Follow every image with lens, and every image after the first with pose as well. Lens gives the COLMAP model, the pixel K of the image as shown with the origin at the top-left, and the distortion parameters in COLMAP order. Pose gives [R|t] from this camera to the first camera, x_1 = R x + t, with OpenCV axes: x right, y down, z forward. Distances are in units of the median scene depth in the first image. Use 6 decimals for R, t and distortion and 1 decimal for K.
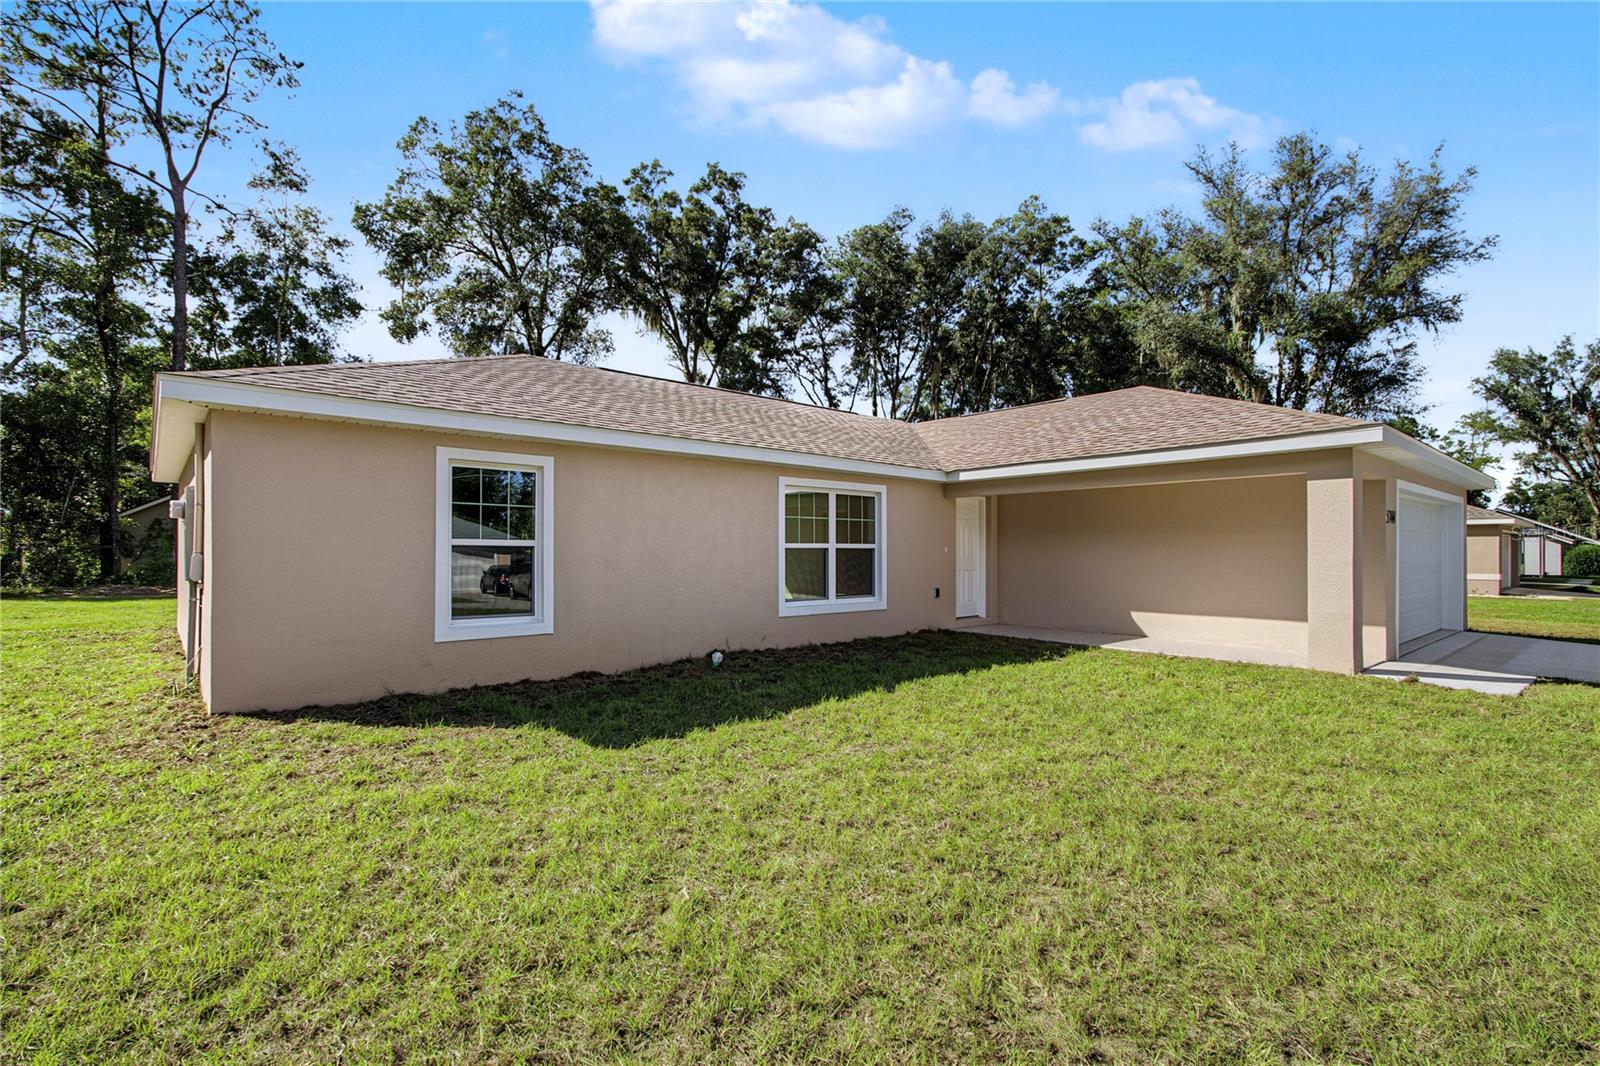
lens RADIAL K [[731.2, 0, 808.5], [0, 731.2, 543.6], [0, 0, 1]] dist [-0.000746, -0.000113]
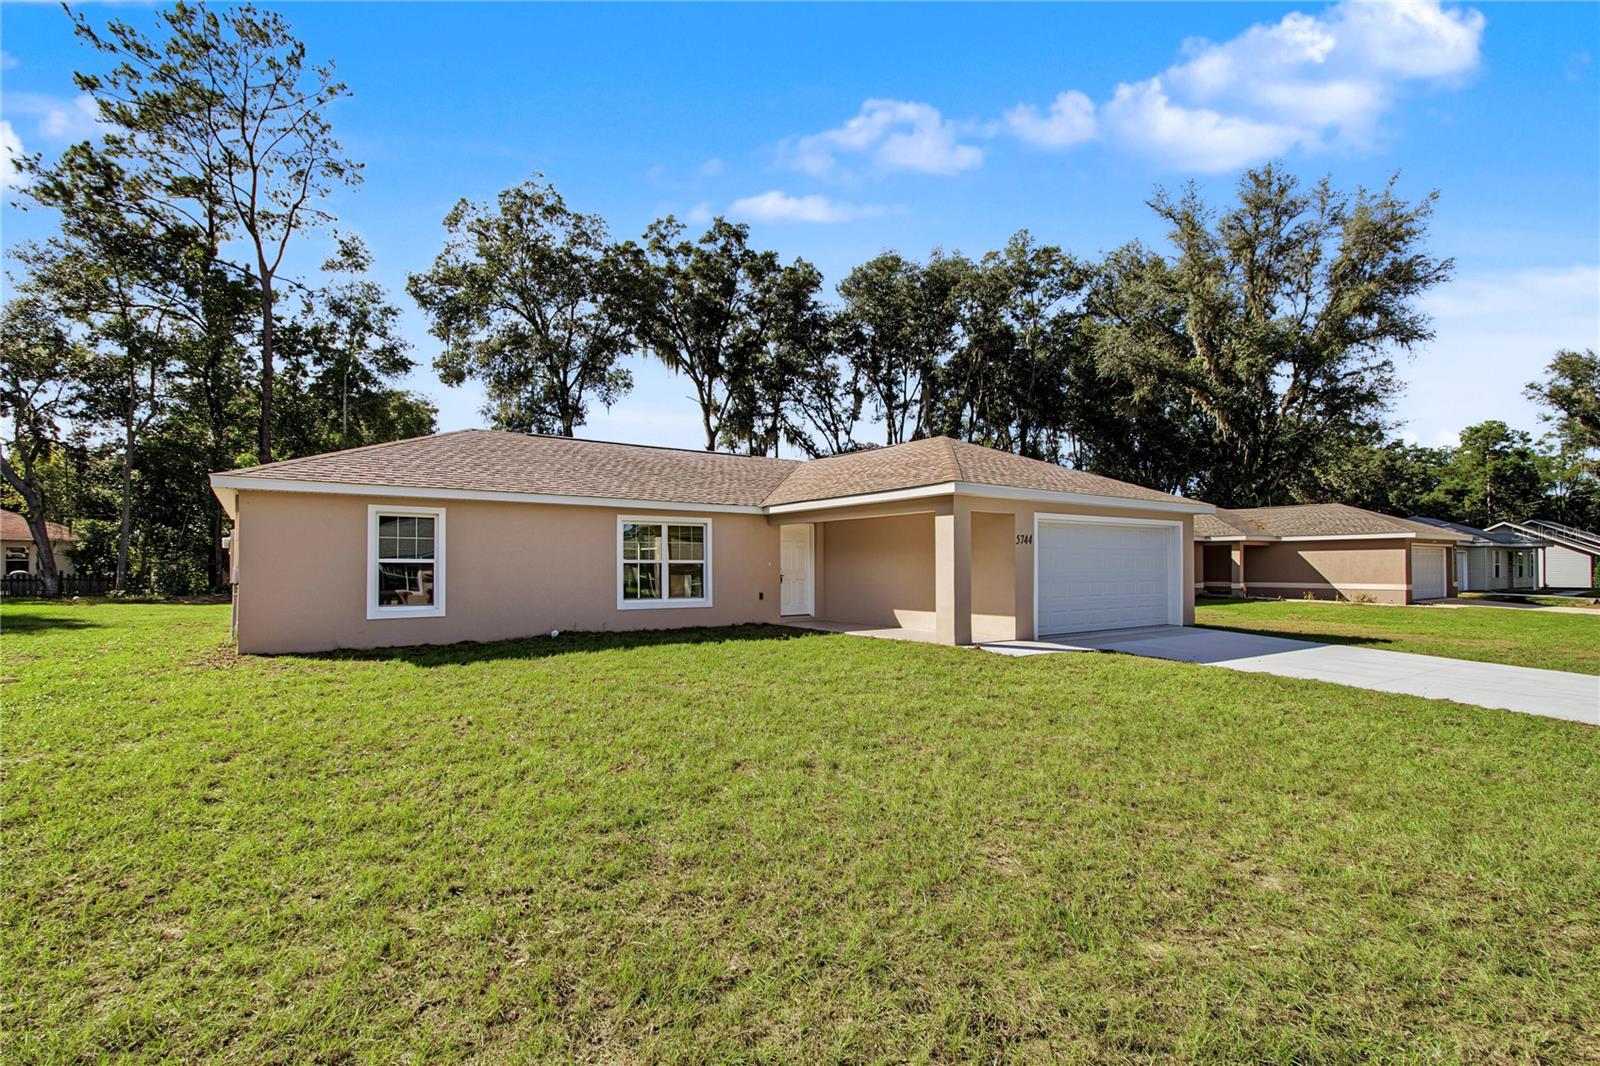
lens RADIAL K [[737.6, 0, 806.3], [0, 737.6, 550.9], [0, 0, 1]] dist [-0.017881, 0.014341]
pose [[0.995401, -0.005695, -0.095622, 0.137853], [0.004720, 0.999935, -0.010421, -0.000461], [0.095675, 0.009922, 0.995363, -0.124257]]
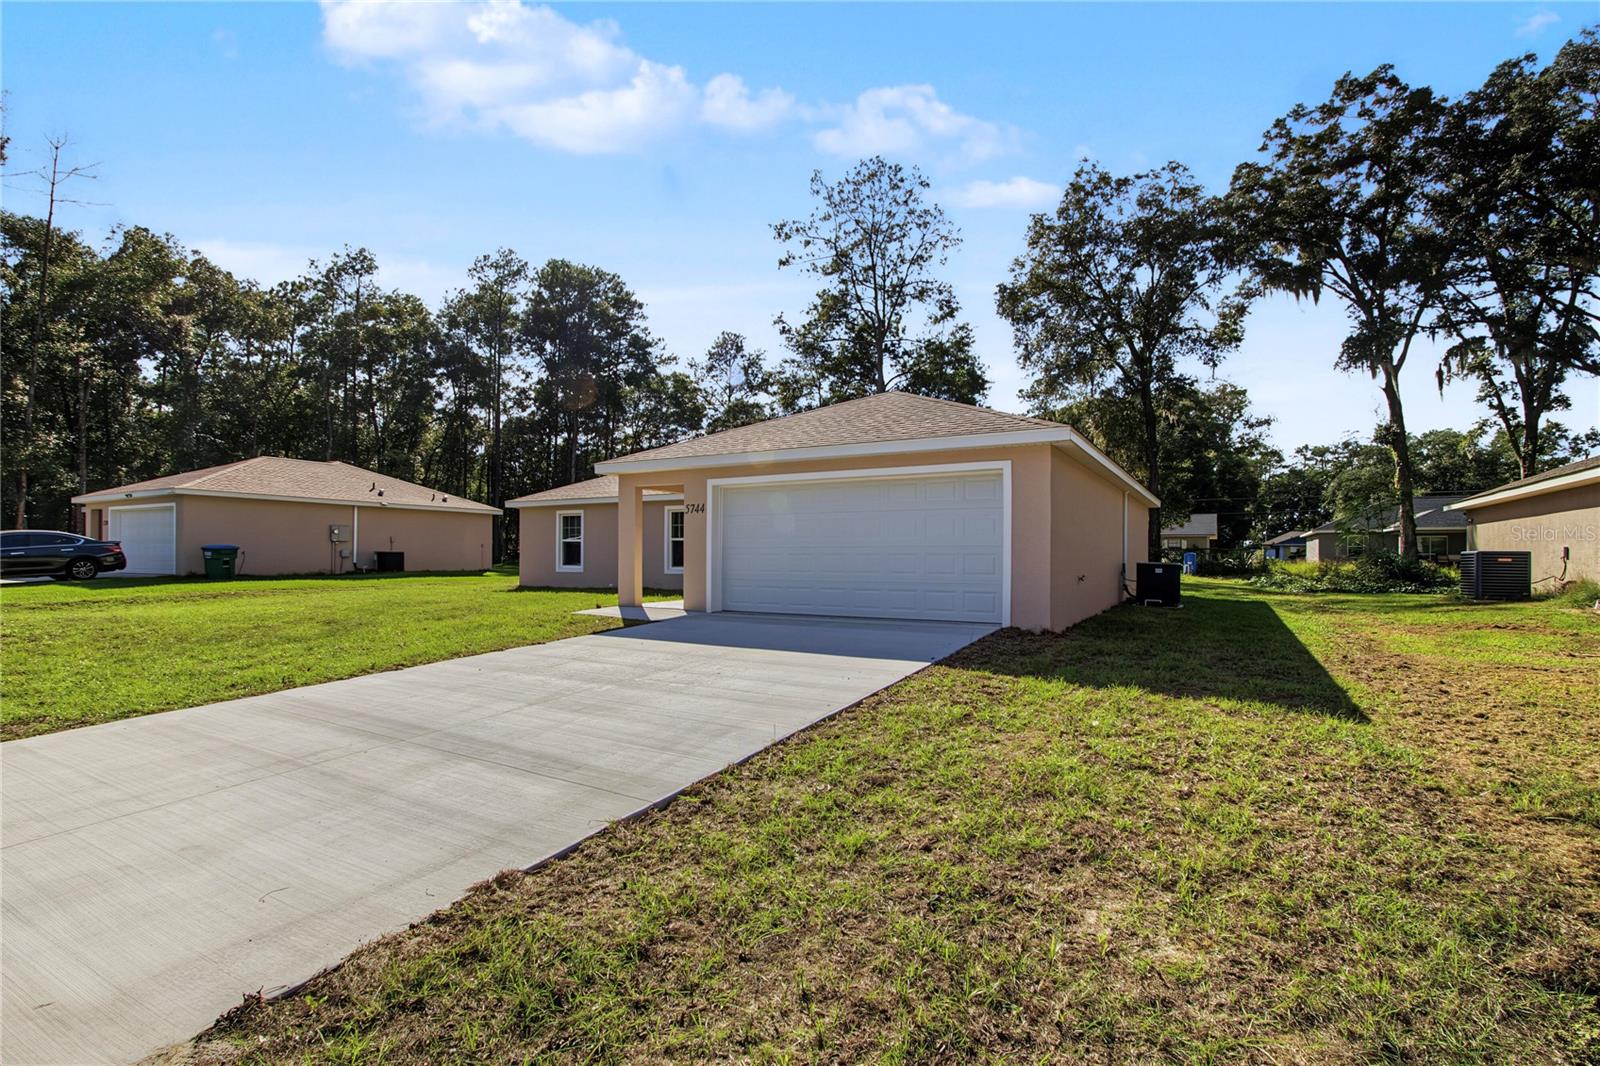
lens RADIAL K [[742.1, 0, 802.4], [0, 742.1, 548.0], [0, 0, 1]] dist [0.001377, 0.000338]
pose [[0.320064, -0.010483, -0.947338, 0.604733], [0.007992, 0.999933, -0.008365, 0.014265], [0.947362, -0.004894, 0.320127, 0.198592]]
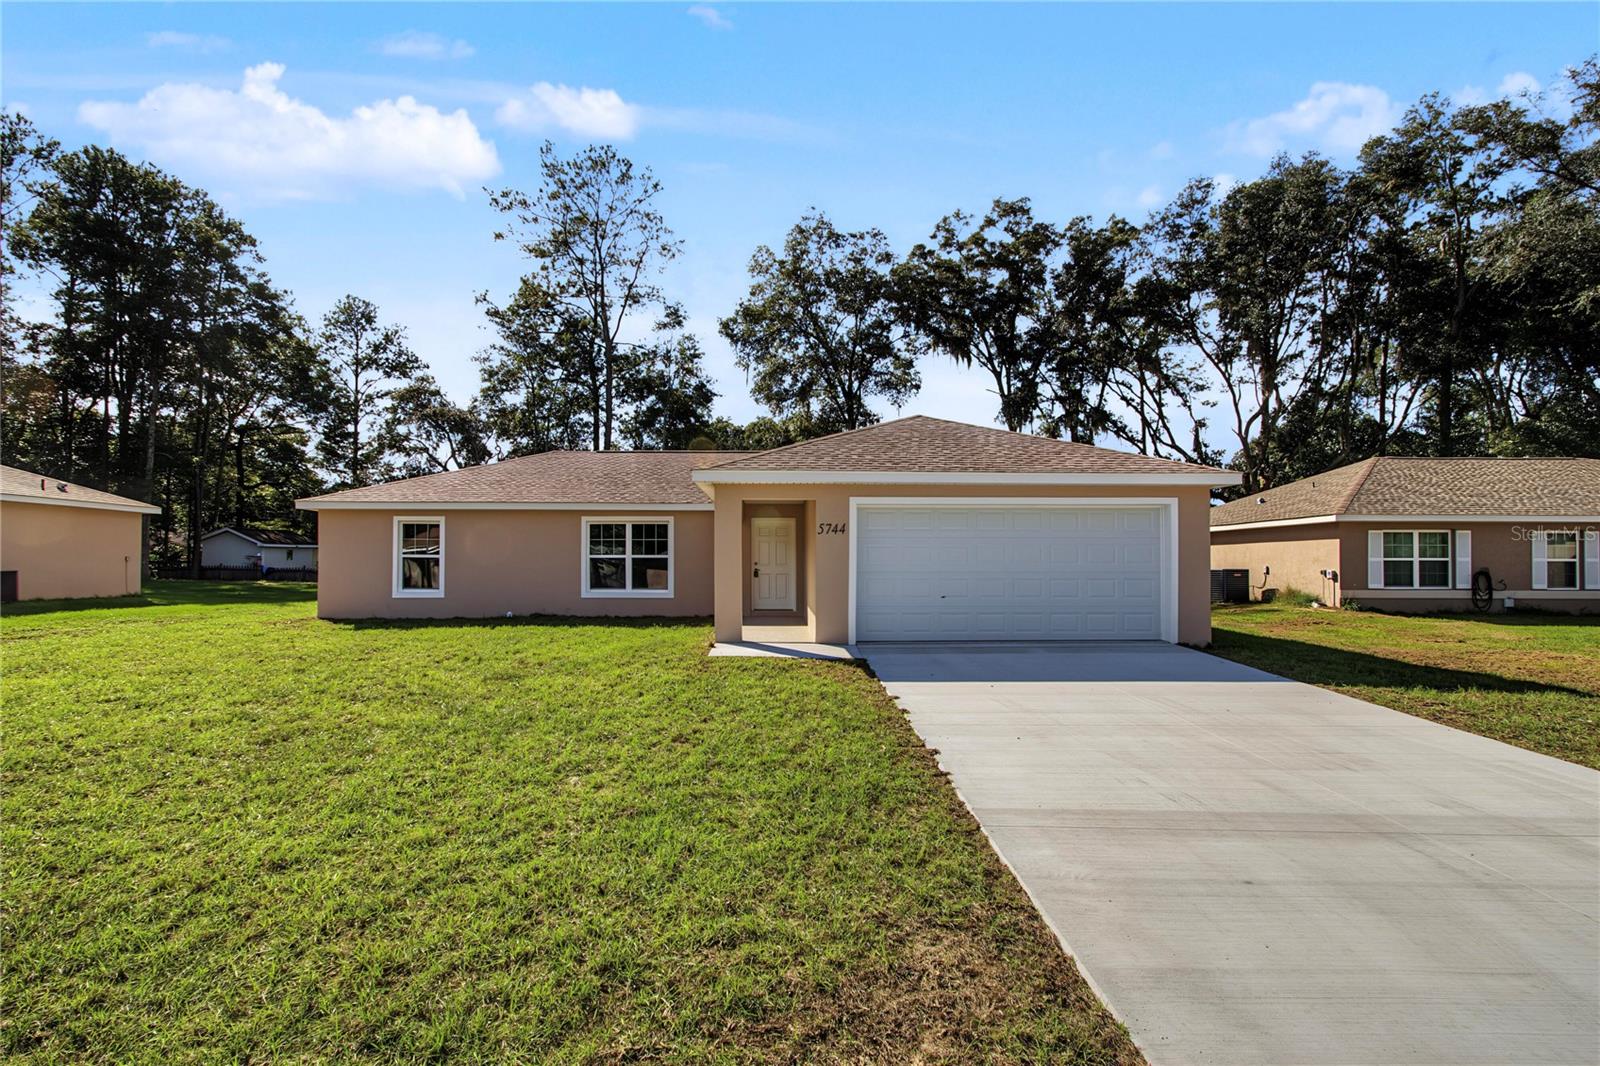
lens RADIAL K [[737.6, 0, 806.3], [0, 737.6, 550.9], [0, 0, 1]] dist [-0.017881, 0.014341]
pose [[0.771398, -0.014199, -0.636195, 0.425859], [0.008310, 0.999891, -0.012239, 0.004442], [0.636299, 0.004155, 0.771431, 0.000133]]
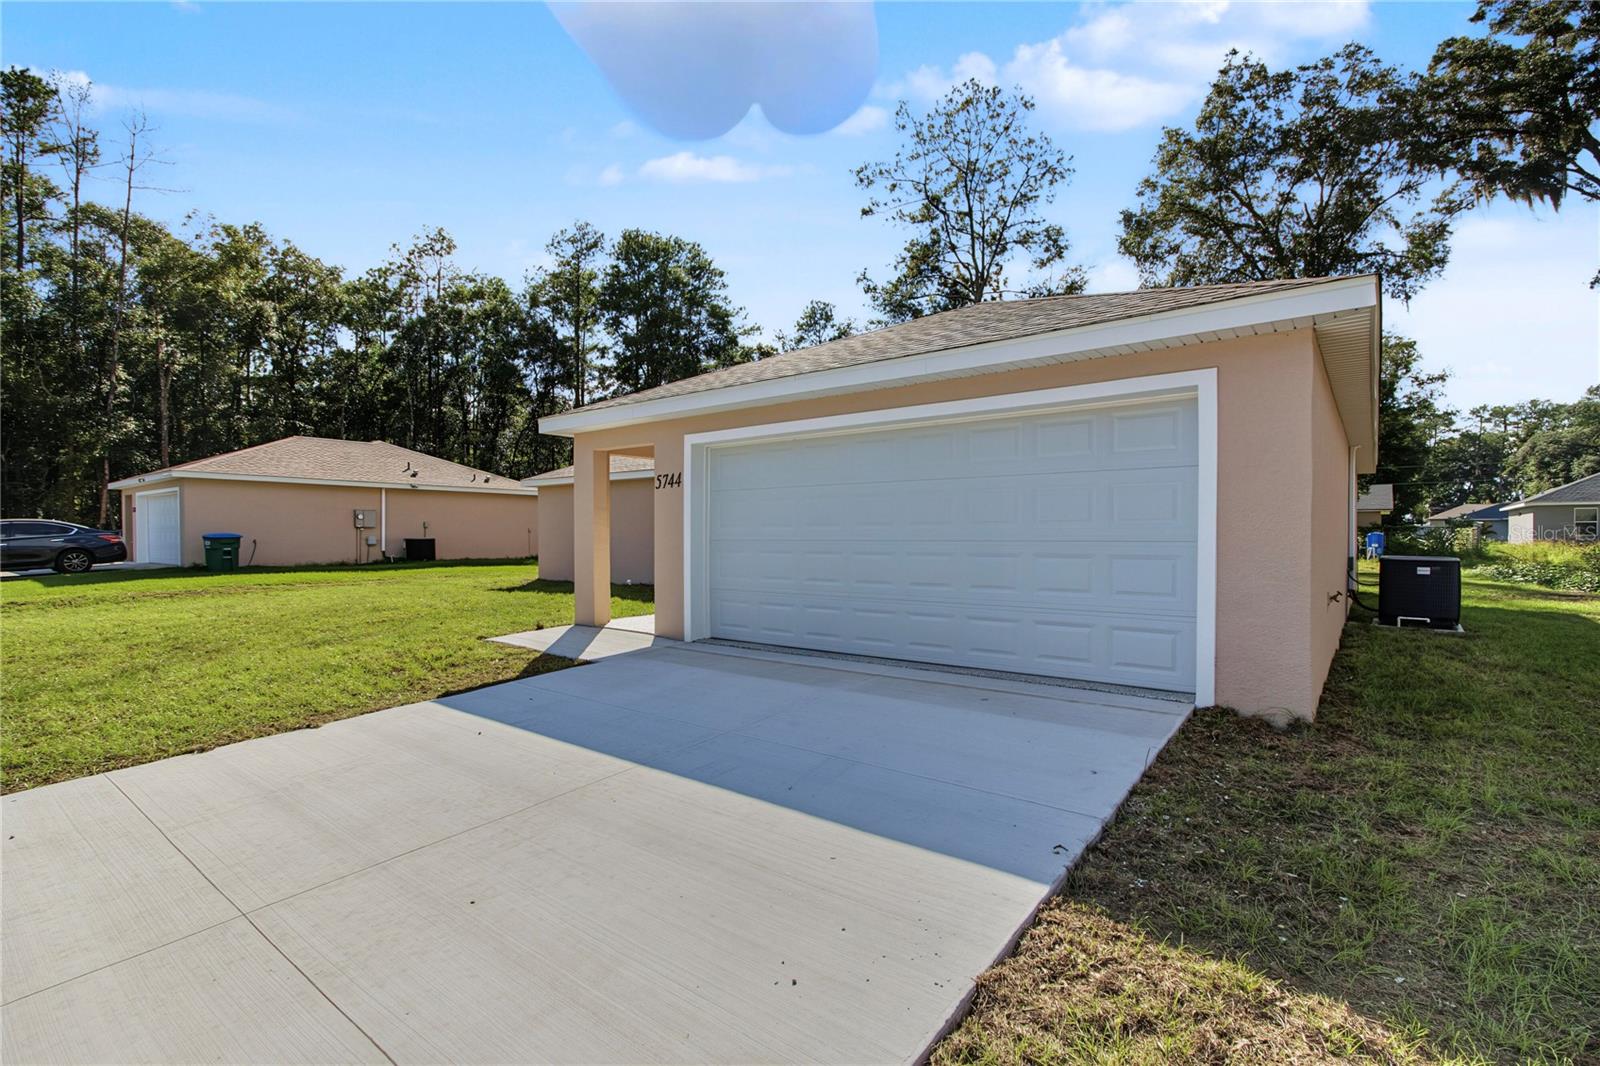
lens RADIAL K [[732.7, 0, 798.9], [0, 732.7, 537.3], [0, 0, 1]] dist [0.006998, 0.000183]
pose [[0.181500, 0.001889, -0.983389, 0.470395], [0.013744, 0.999896, 0.004457, 0.008617], [0.983295, -0.014325, 0.181455, 0.269613]]
